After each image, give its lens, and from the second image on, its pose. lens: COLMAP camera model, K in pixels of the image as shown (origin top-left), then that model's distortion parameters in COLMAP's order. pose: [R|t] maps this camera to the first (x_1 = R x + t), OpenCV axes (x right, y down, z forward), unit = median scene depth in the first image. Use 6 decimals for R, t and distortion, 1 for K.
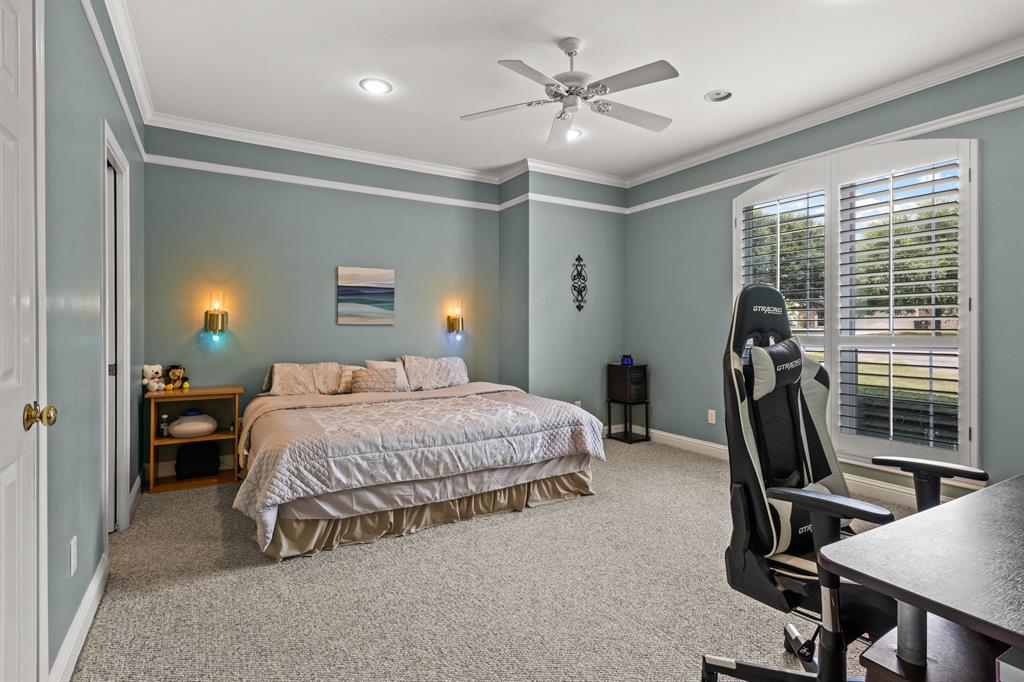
lens RADIAL K [[507.9, 0, 513.9], [0, 507.9, 327.7], [0, 0, 1]] dist [0.000019, -0.000234]
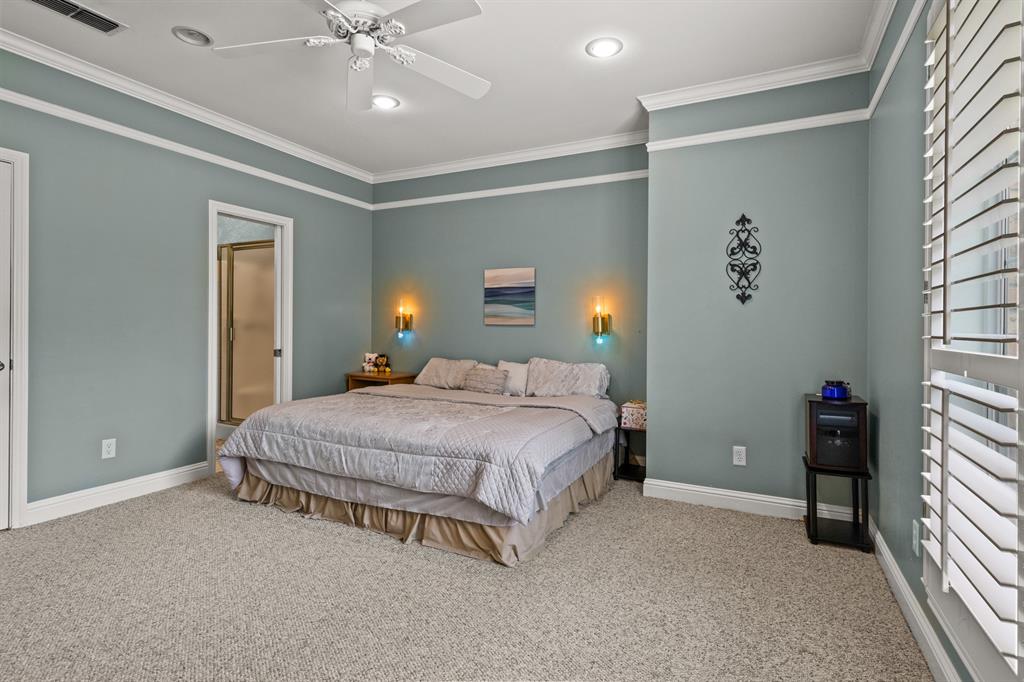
lens RADIAL K [[507.9, 0, 513.9], [0, 507.9, 327.7], [0, 0, 1]] dist [0.000019, -0.000234]
pose [[0.540298, 0.004038, -0.841464, 0.673240], [-0.008071, 0.999967, -0.000383, -0.000416], [0.841435, 0.006998, 0.540313, 0.562929]]
